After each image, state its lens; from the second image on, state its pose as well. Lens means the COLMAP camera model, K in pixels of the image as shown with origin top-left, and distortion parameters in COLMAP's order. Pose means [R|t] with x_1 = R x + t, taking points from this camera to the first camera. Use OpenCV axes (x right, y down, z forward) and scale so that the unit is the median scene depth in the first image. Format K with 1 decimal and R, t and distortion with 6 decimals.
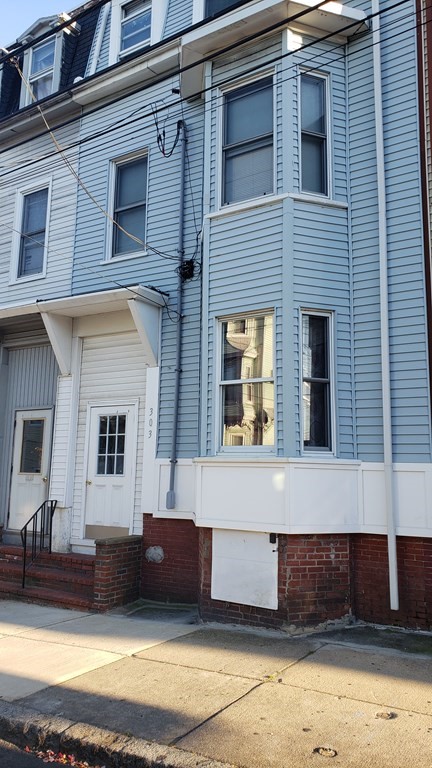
lens RADIAL K [[603.6, 0, 235.0], [0, 603.6, 386.6], [0, 0, 1]] dist [0.021430, -0.008459]
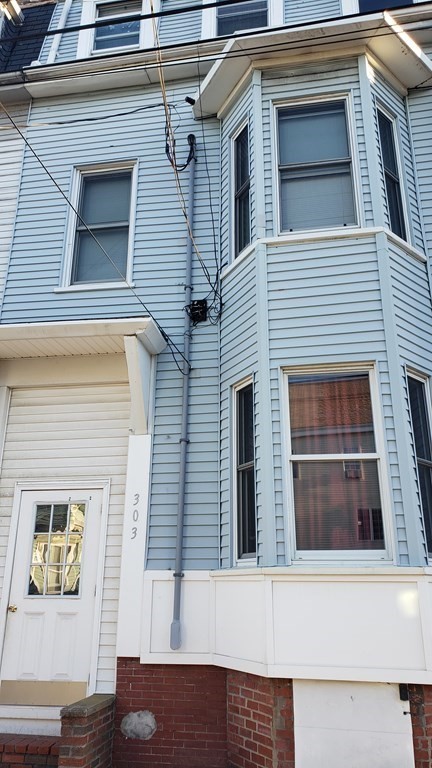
lens RADIAL K [[603.6, 0, 235.0], [0, 603.6, 386.6], [0, 0, 1]] dist [0.021430, -0.008459]
pose [[0.928006, 0.114287, 0.354602, -0.297637], [-0.046515, 0.979882, -0.194080, 0.045212], [-0.369649, 0.163613, 0.914653, 0.308504]]
